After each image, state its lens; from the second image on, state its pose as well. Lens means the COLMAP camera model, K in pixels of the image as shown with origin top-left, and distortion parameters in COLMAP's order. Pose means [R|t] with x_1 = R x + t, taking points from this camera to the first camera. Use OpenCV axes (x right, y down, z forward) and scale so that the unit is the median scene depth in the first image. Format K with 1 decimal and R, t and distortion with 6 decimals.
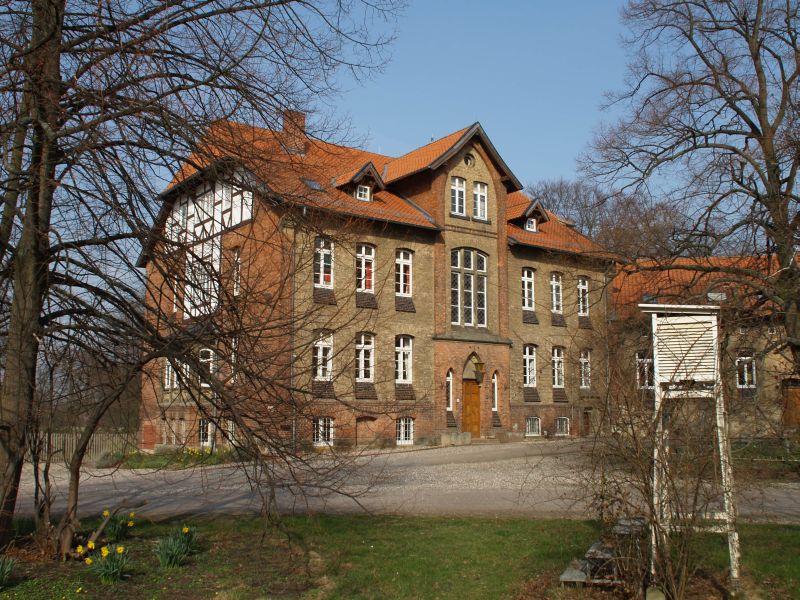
lens RADIAL K [[848.7, 0, 399.5], [0, 848.7, 298.1], [0, 0, 1]] dist [-0.125185, 0.000000]
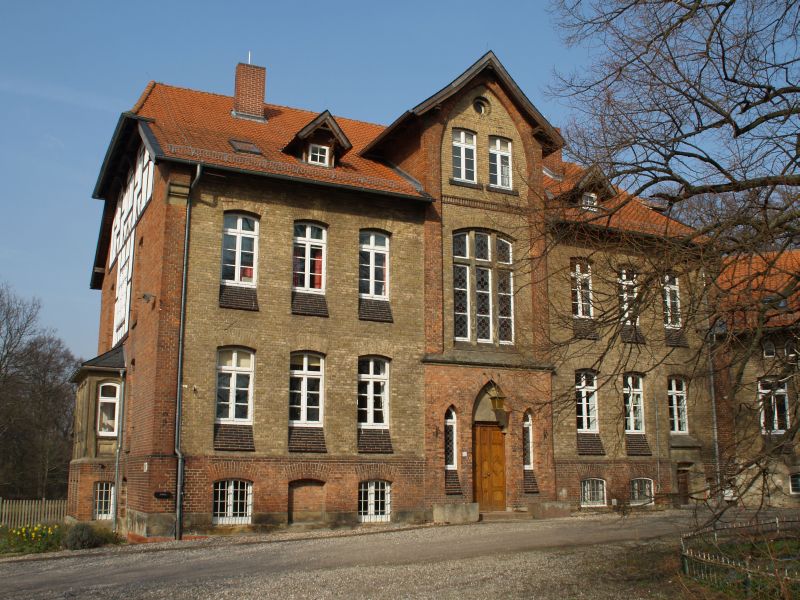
lens RADIAL K [[848.7, 0, 397.7], [0, 848.7, 300.4], [0, 0, 1]] dist [-0.125185, 0.000000]
pose [[0.982092, -0.041111, -0.183864, 0.140147], [0.028710, 0.997161, -0.069612, 0.044220], [0.186204, 0.063086, 0.980484, 0.326926]]
